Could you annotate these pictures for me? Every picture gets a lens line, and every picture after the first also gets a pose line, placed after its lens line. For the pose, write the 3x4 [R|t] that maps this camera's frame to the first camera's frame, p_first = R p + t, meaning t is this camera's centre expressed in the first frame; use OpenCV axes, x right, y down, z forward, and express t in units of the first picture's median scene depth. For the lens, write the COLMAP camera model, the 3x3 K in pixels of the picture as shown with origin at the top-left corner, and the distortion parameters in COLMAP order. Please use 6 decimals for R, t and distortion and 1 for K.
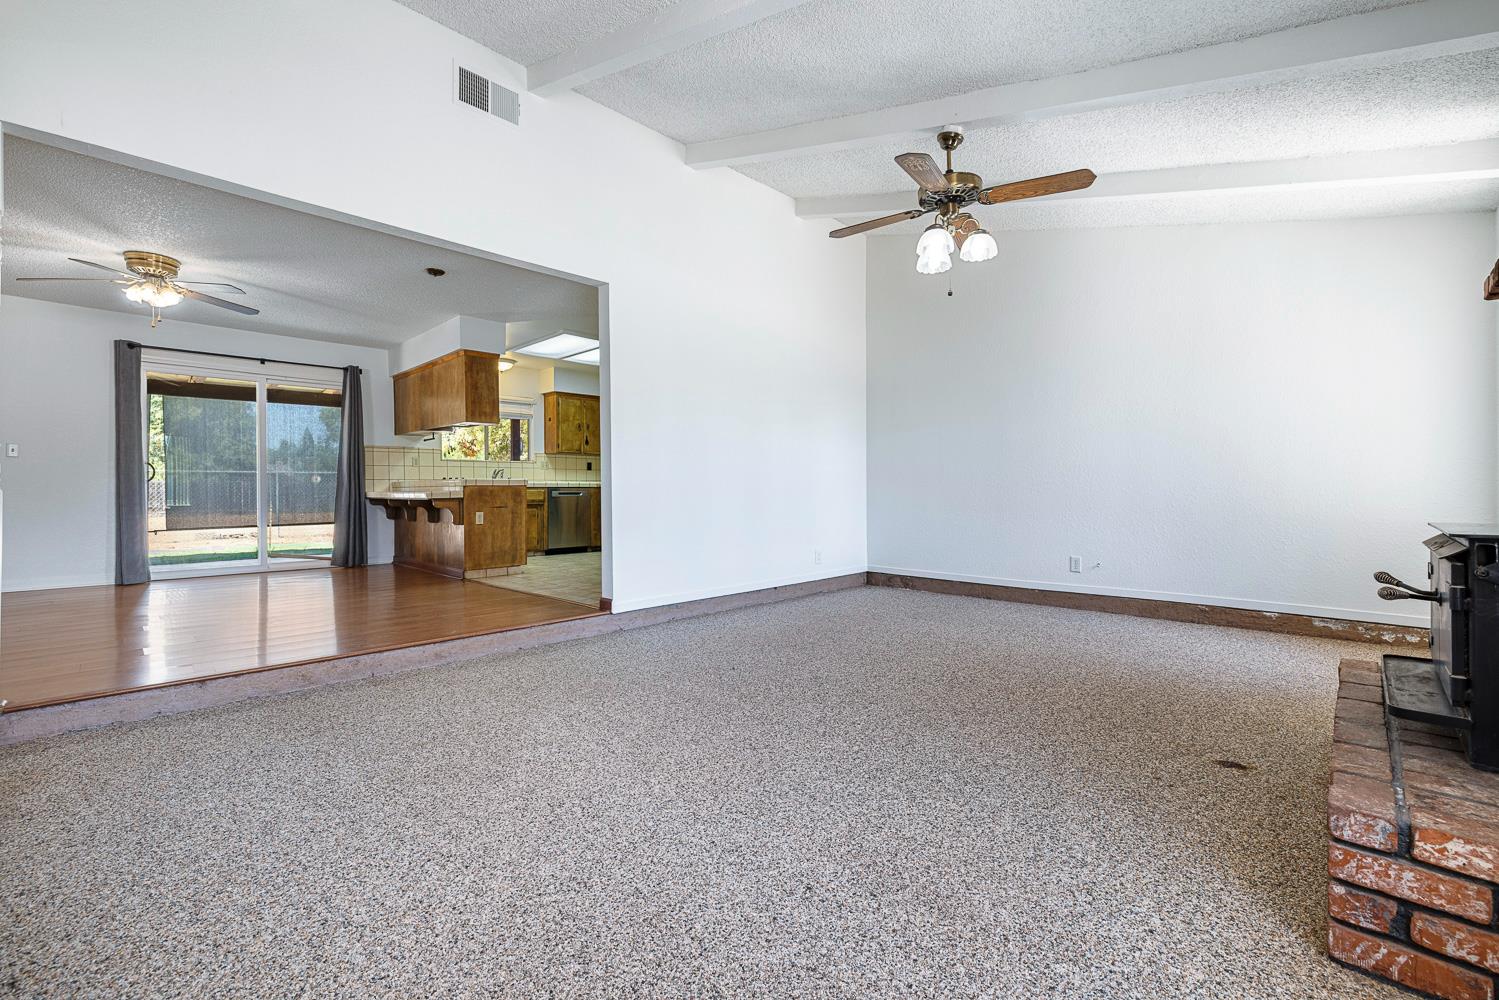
lens RADIAL K [[635.3, 0, 754.3], [0, 635.3, 500.0], [0, 0, 1]] dist [-0.000946, -0.000133]
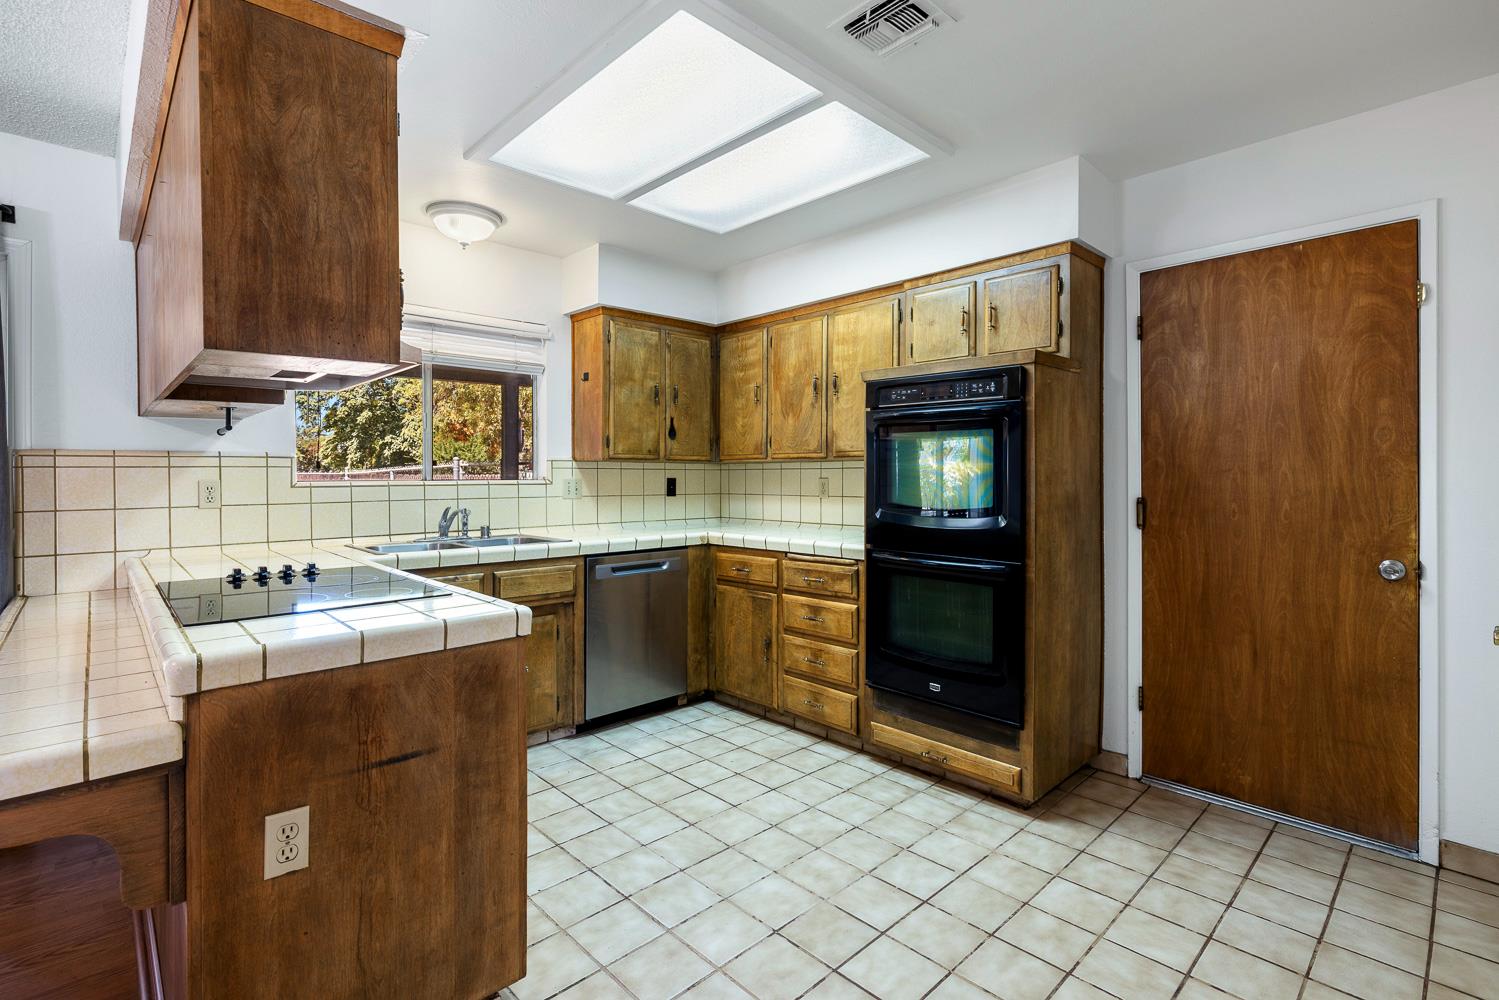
lens RADIAL K [[702.3, 0, 747.3], [0, 702.3, 484.3], [0, 0, 1]] dist [-0.001797, -0.000084]
pose [[0.998957, 0.004704, -0.045413, -0.199160], [-0.004777, 0.999987, -0.001509, -0.058165], [0.045406, 0.001724, 0.998967, 0.558776]]
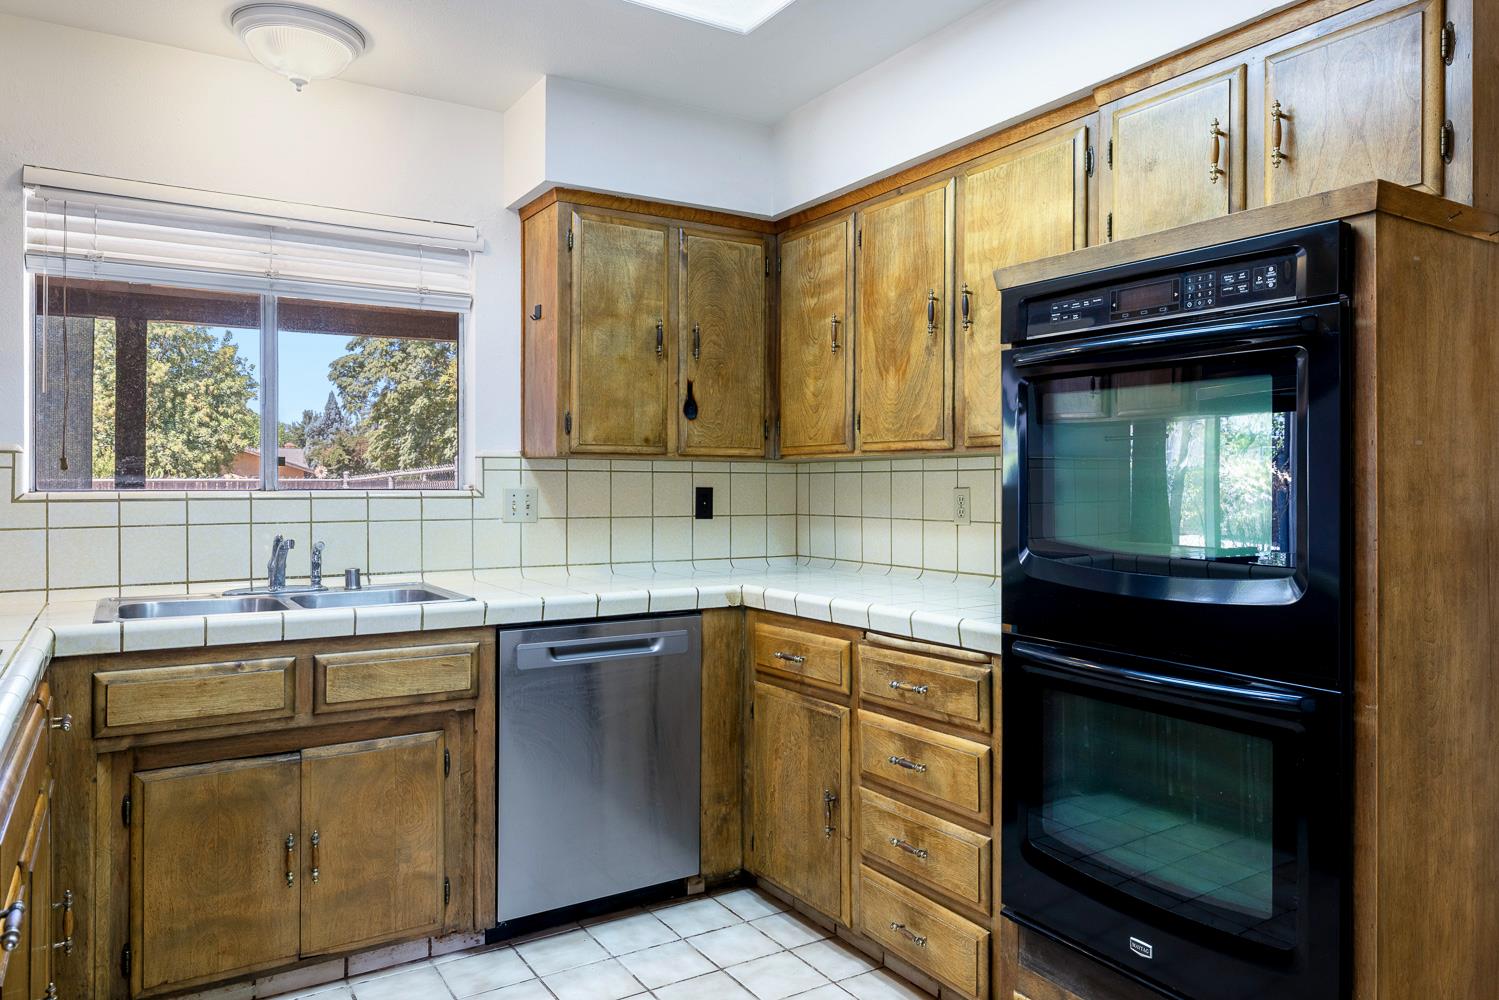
lens RADIAL K [[1001.2, 0, 749.7], [0, 1001.2, 487.3], [0, 0, 1]] dist [0.005020, -0.002181]
pose [[0.970349, 0.005706, -0.241640, -0.156198], [-0.008099, 0.999927, -0.008912, -0.059563], [0.241571, 0.010604, 0.970325, 0.661827]]
